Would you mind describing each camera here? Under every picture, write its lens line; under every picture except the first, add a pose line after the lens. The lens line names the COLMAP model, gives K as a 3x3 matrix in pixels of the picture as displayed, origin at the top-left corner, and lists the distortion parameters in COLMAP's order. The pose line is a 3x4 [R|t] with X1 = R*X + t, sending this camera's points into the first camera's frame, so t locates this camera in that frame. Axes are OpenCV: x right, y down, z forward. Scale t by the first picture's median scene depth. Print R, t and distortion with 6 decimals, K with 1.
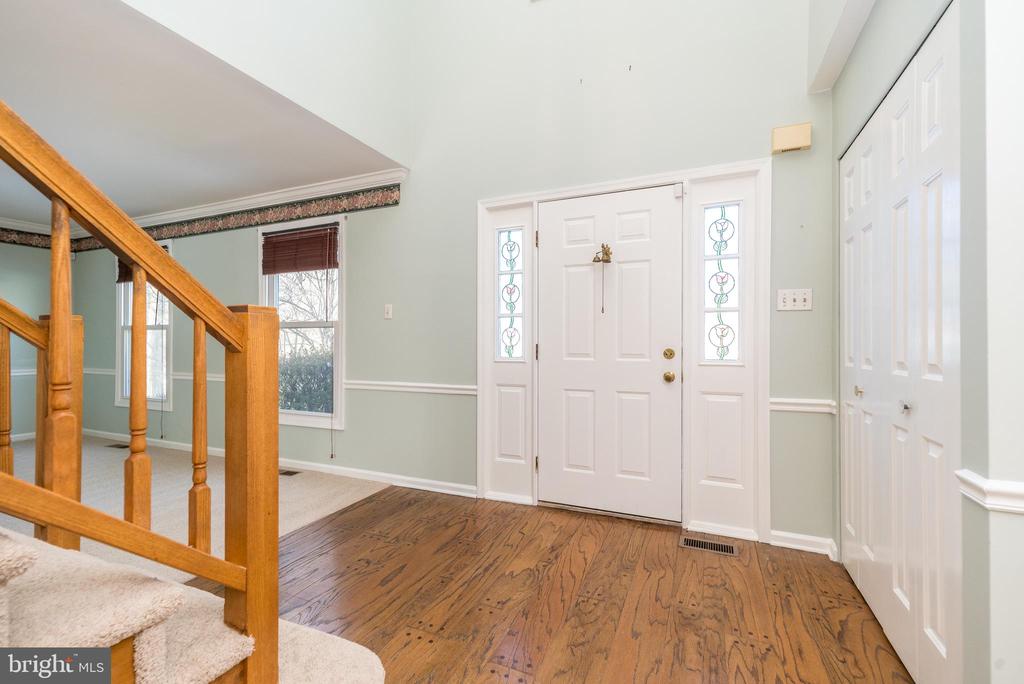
lens RADIAL K [[442.8, 0, 511.7], [0, 442.8, 344.9], [0, 0, 1]] dist [0.007933, 0.000680]
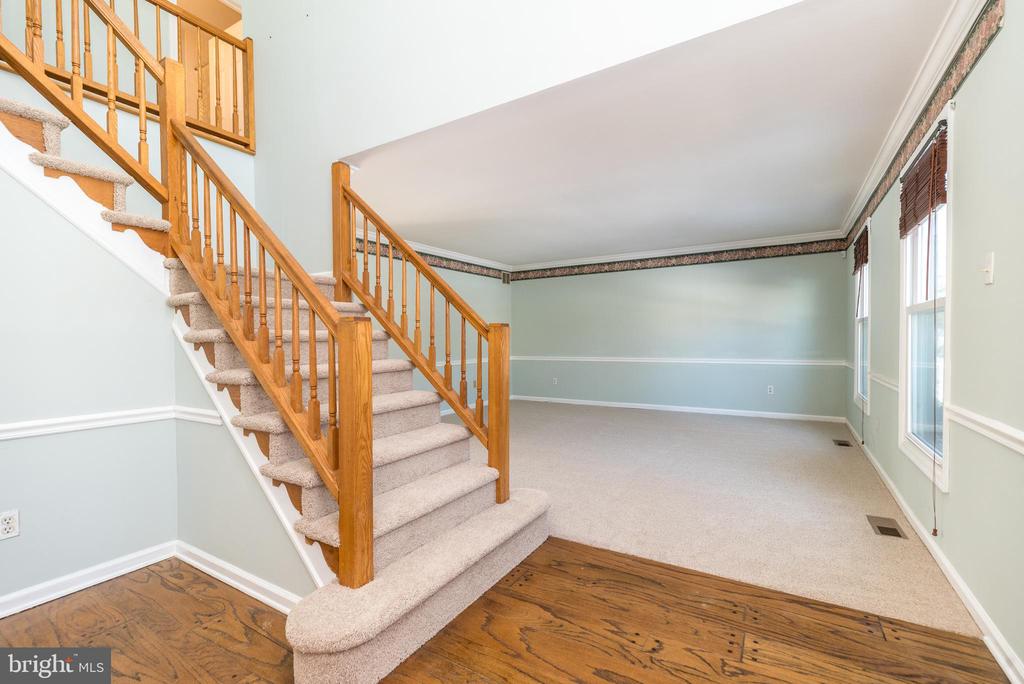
lens RADIAL K [[449.4, 0, 512.3], [0, 449.4, 344.8], [0, 0, 1]] dist [0.007808, 0.000419]
pose [[-0.135129, 0.010766, -0.990770, 0.259955], [0.008997, 0.999913, 0.009639, -0.004983], [0.990787, -0.007612, -0.135214, 0.546500]]
